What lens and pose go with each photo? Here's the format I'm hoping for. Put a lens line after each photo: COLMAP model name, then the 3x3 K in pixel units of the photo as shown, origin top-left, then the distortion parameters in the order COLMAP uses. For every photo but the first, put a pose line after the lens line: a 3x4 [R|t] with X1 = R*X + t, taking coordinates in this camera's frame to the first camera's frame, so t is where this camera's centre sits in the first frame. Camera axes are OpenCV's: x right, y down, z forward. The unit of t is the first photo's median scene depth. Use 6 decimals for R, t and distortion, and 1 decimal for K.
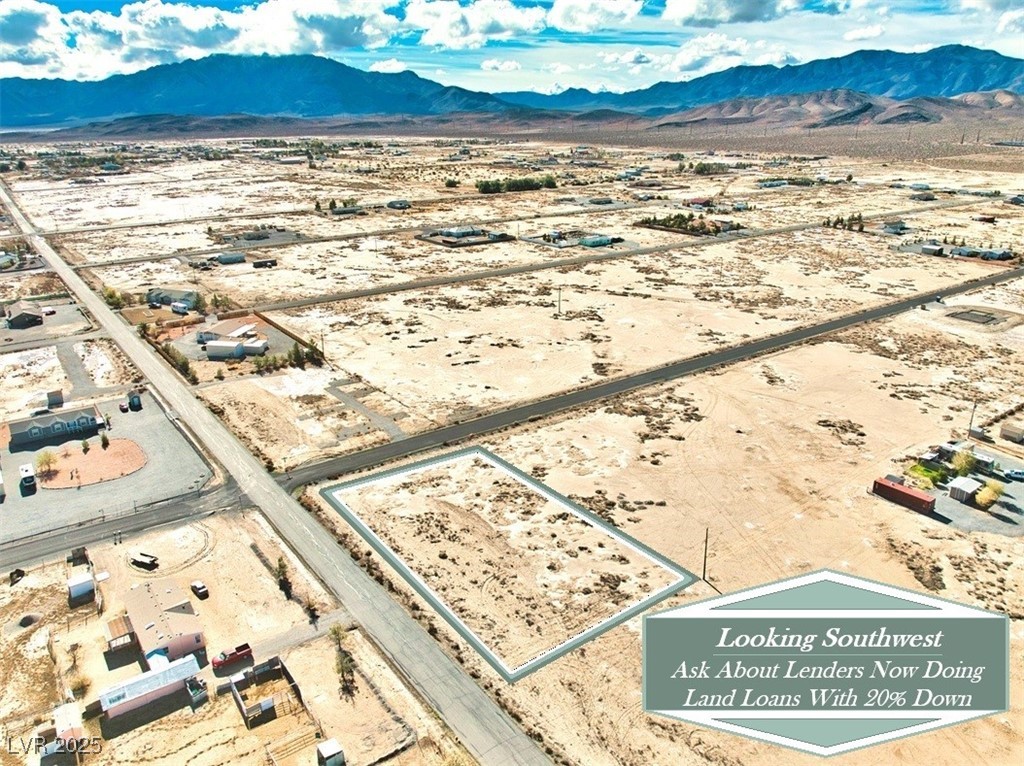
lens RADIAL K [[715.9, 0, 515.2], [0, 715.9, 445.4], [0, 0, 1]] dist [-0.031000, -0.010467]
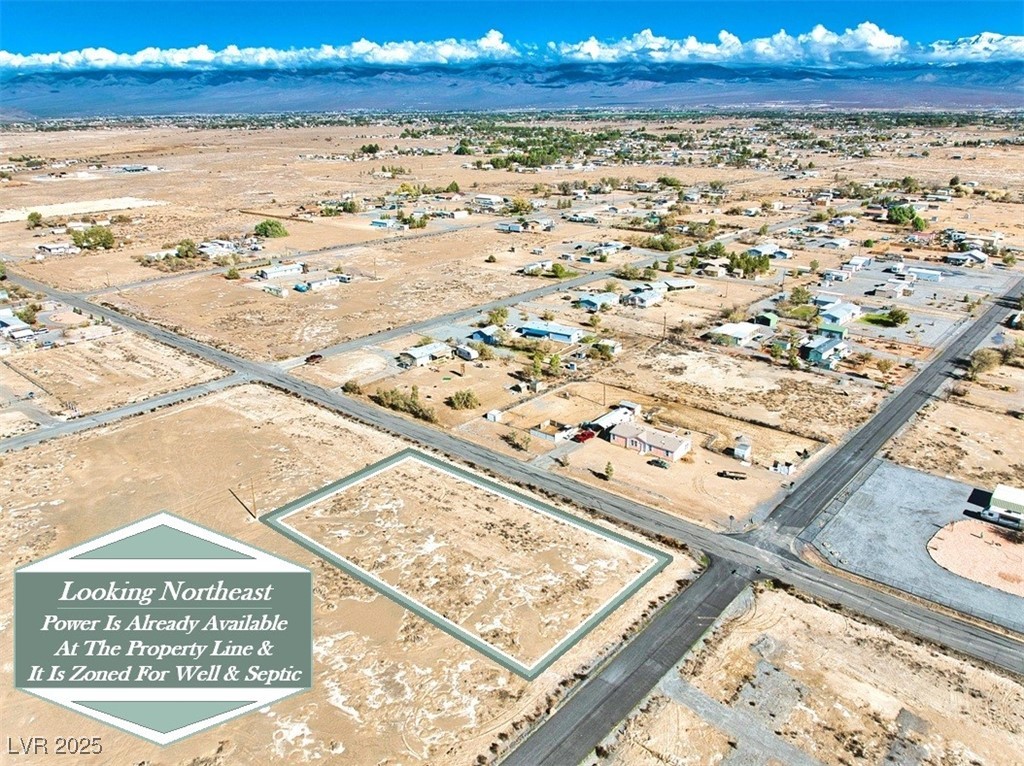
lens RADIAL K [[715.9, 0, 515.2], [0, 715.9, 445.4], [0, 0, 1]] dist [-0.031000, -0.010467]
pose [[-0.975289, 0.106223, -0.193722, 0.043850], [-0.078686, 0.652332, 0.753838, -0.510108], [0.206446, 0.750453, -0.627854, 1.114914]]
